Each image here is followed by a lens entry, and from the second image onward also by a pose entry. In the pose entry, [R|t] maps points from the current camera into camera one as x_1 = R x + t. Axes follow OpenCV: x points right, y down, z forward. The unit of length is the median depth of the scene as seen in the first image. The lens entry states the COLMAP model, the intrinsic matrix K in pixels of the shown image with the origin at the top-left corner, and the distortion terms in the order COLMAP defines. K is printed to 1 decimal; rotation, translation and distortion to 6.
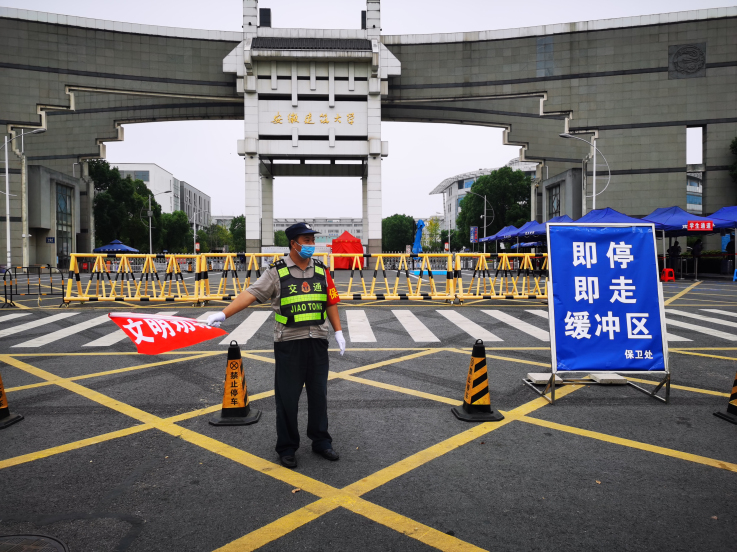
lens RADIAL K [[562.8, 0, 369.1], [0, 562.8, 272.7], [0, 0, 1]] dist [0.049319, -0.034093]
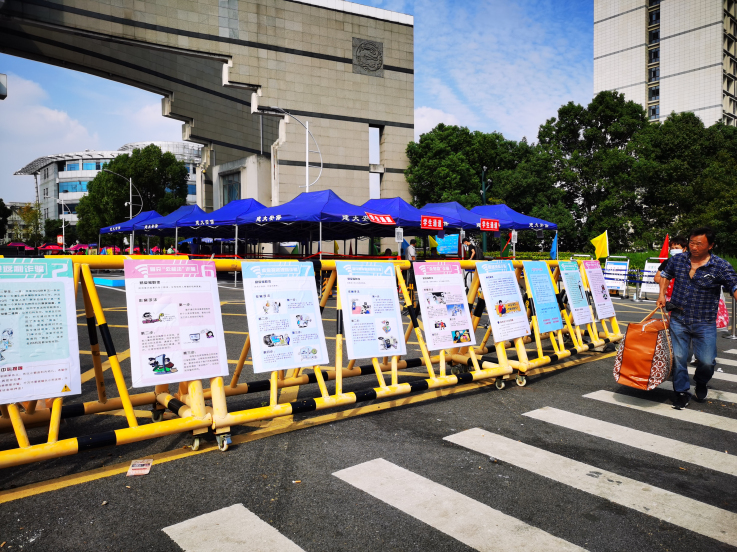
lens RADIAL K [[562.8, 0, 363.1], [0, 562.8, 270.4], [0, 0, 1]] dist [0.049319, -0.034093]
pose [[0.784638, -0.011072, 0.619856, -0.052358], [0.007760, 0.999938, 0.008037, -0.014296], [-0.619906, -0.001496, 0.784675, 0.238471]]
